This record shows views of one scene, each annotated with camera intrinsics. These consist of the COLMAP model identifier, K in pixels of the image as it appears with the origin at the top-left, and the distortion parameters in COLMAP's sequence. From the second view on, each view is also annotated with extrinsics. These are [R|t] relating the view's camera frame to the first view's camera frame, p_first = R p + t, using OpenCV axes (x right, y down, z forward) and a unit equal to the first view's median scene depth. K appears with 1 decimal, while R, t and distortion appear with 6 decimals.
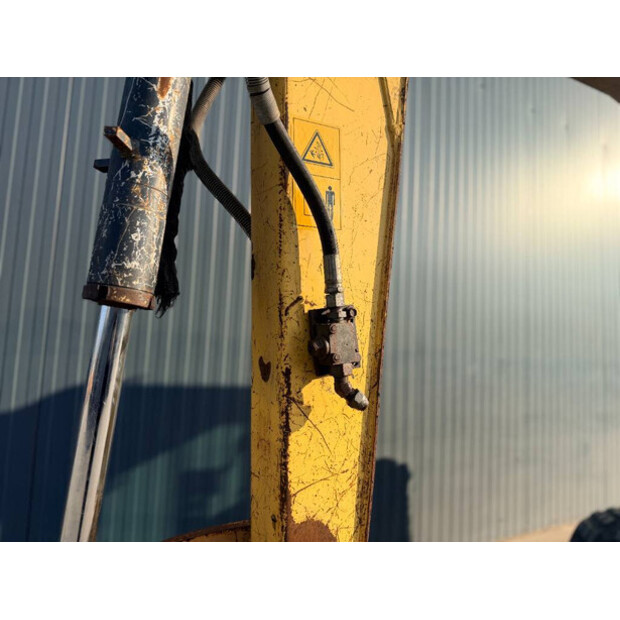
lens RADIAL K [[435.1, 0, 307.0], [0, 435.1, 308.5], [0, 0, 1]] dist [0.076802, -0.114609]
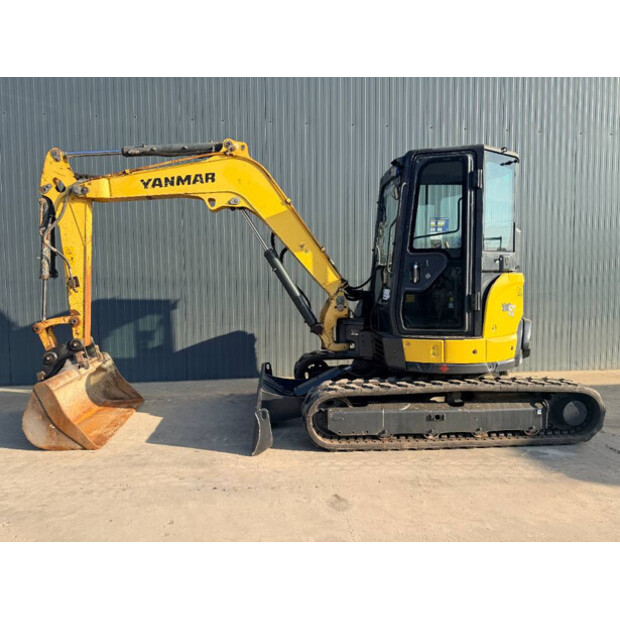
lens RADIAL K [[435.1, 0, 307.0], [0, 435.1, 308.5], [0, 0, 1]] dist [0.076802, -0.114609]
pose [[0.930375, -0.037774, -0.364657, 5.696192], [0.089245, 0.988091, 0.125343, -0.050504], [0.355580, -0.149160, 0.922667, -3.862941]]
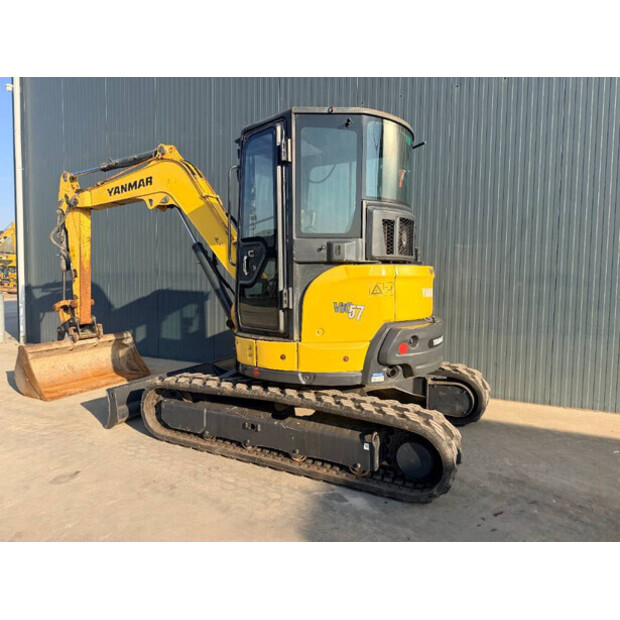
lens RADIAL K [[435.1, 0, 307.0], [0, 435.1, 308.5], [0, 0, 1]] dist [0.076802, -0.114609]
pose [[0.593814, 0.003171, -0.804596, 9.624422], [0.094353, 0.992818, 0.073548, 0.550501], [0.799051, -0.119590, 0.589250, -0.473797]]
